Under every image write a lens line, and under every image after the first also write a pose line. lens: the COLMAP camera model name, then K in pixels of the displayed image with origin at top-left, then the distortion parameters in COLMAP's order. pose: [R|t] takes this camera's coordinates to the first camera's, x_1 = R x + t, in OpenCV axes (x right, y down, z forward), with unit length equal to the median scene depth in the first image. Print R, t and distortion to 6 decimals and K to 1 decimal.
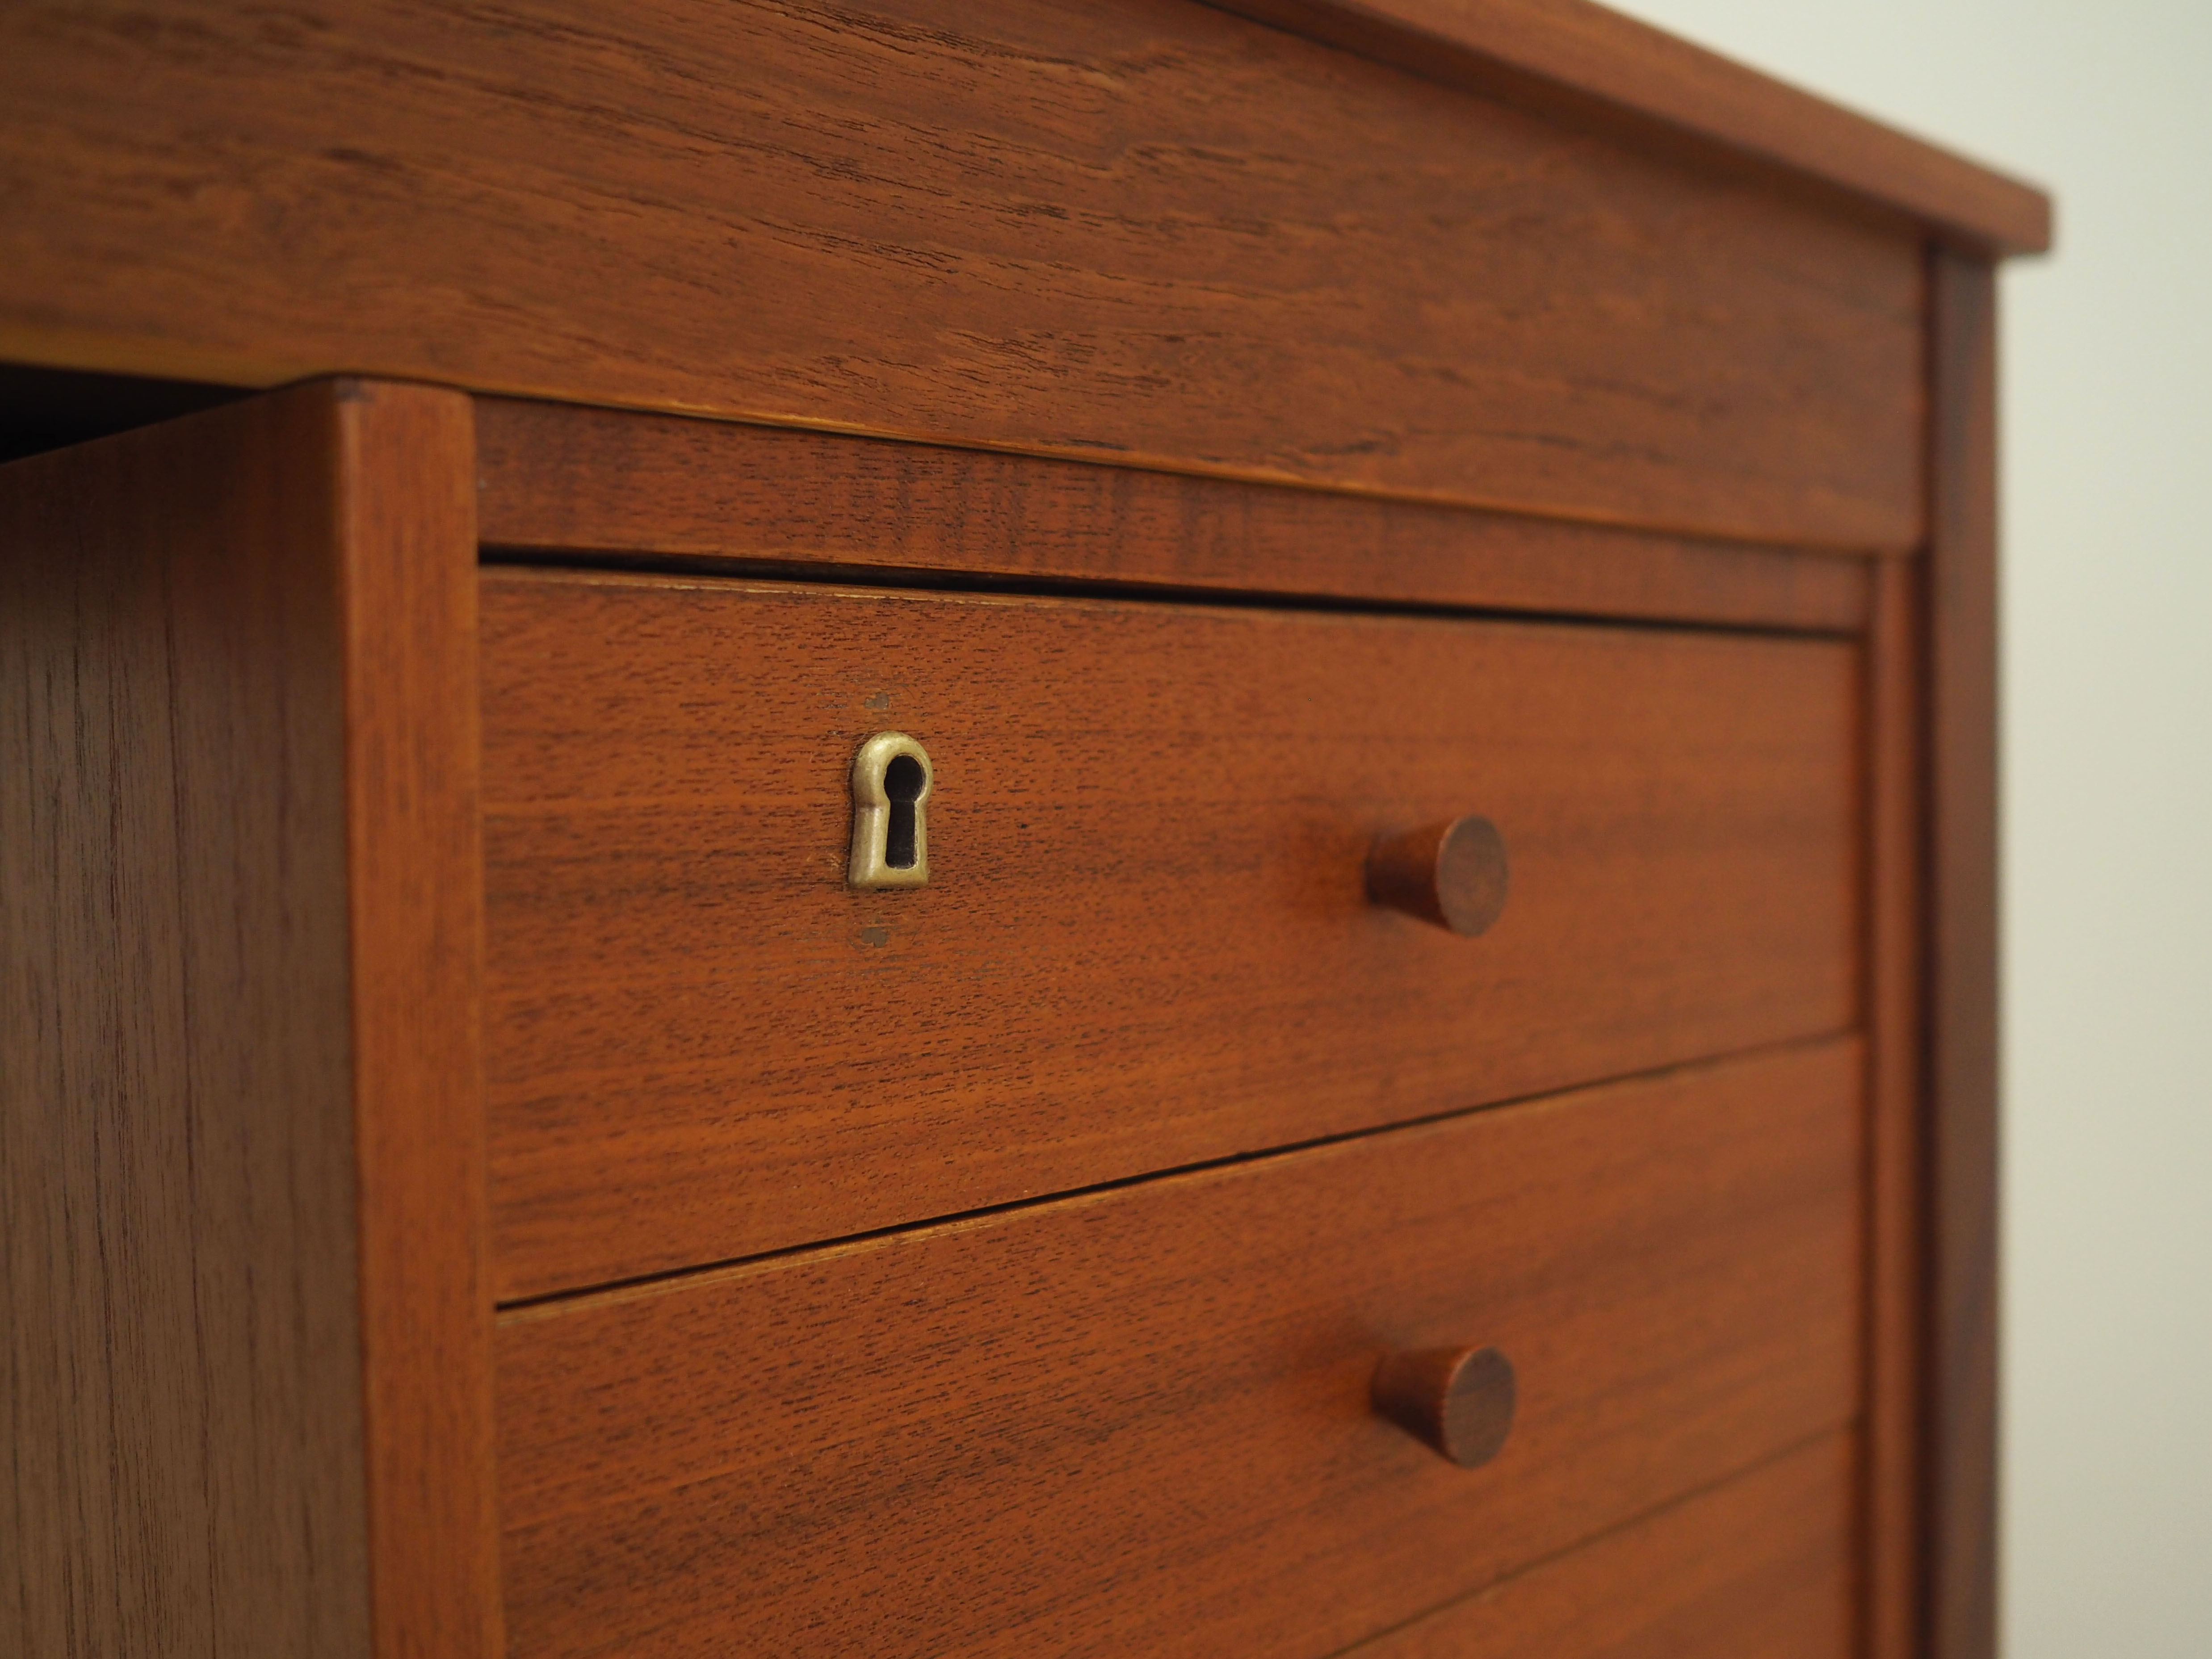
lens RADIAL K [[2346.1, 0, 1106.0], [0, 2346.1, 829.5], [0, 0, 1]] dist [-0.006355, -0.029426]
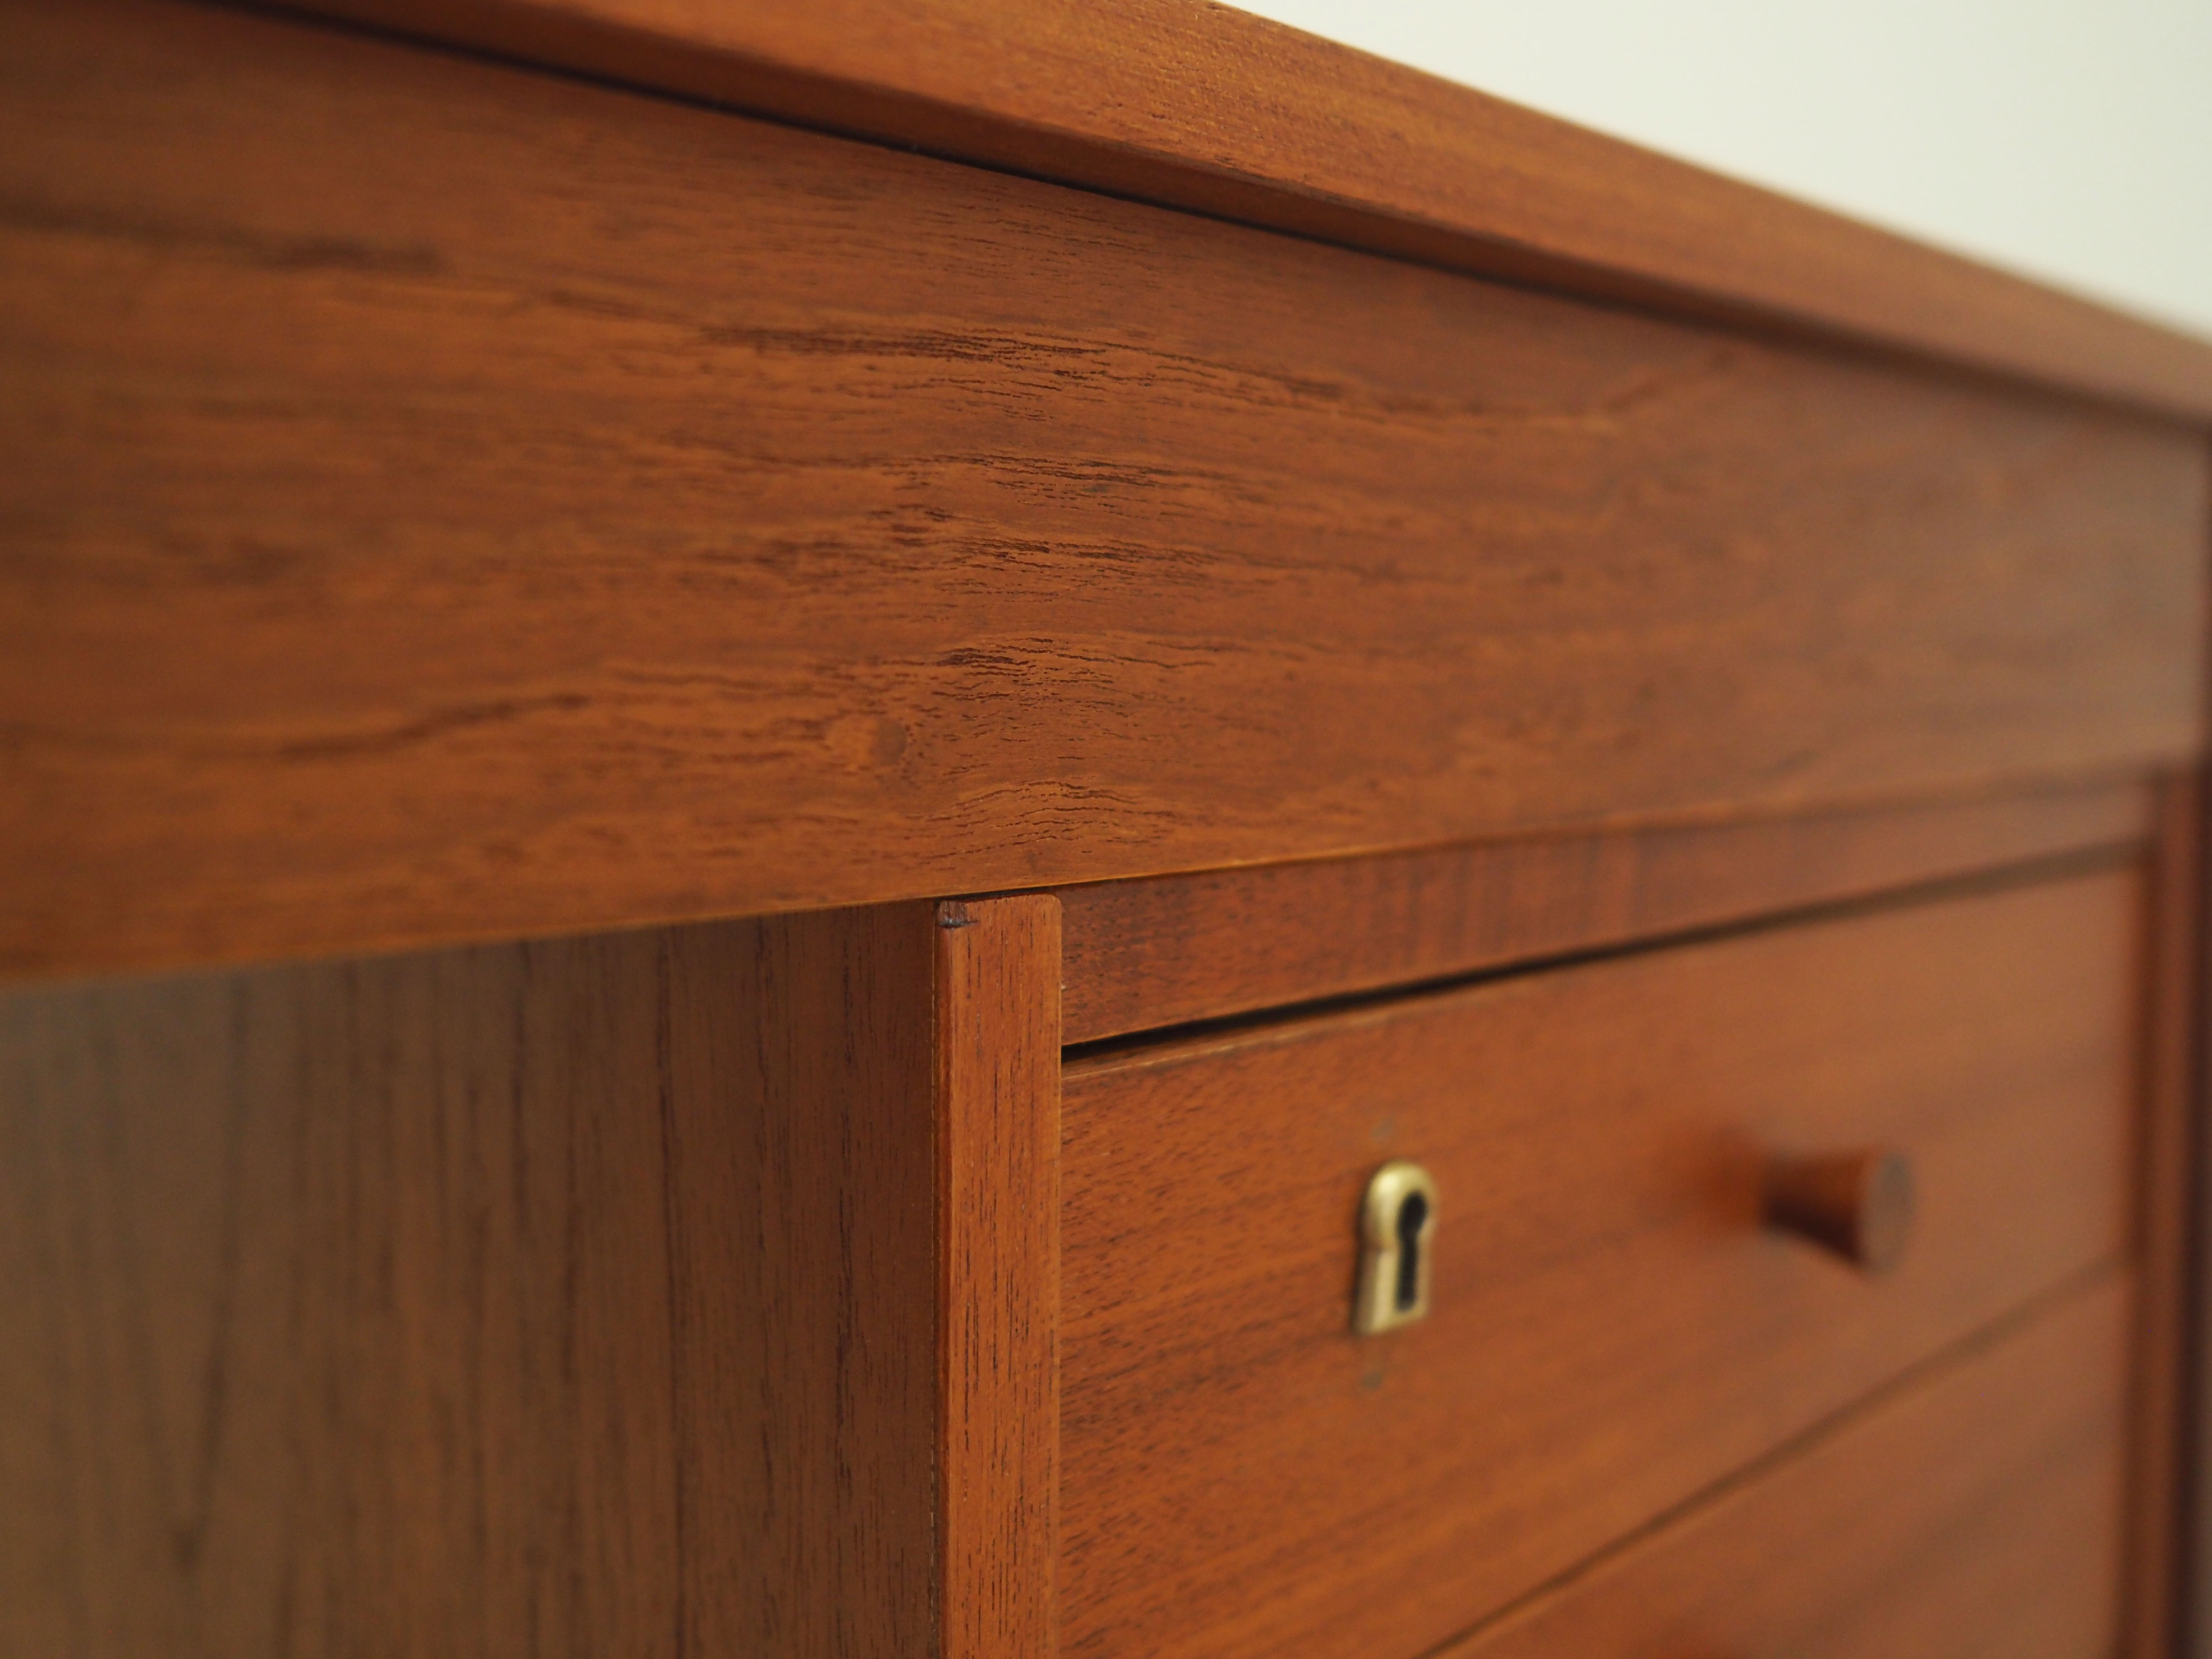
lens RADIAL K [[2344.2, 0, 1107.2], [0, 2344.2, 800.7], [0, 0, 1]] dist [-0.030499, -0.010773]
pose [[0.999147, 0.014793, 0.038551, -0.269189], [-0.015964, 0.999415, 0.030254, -0.232583], [-0.038081, -0.030844, 0.998799, 0.100494]]
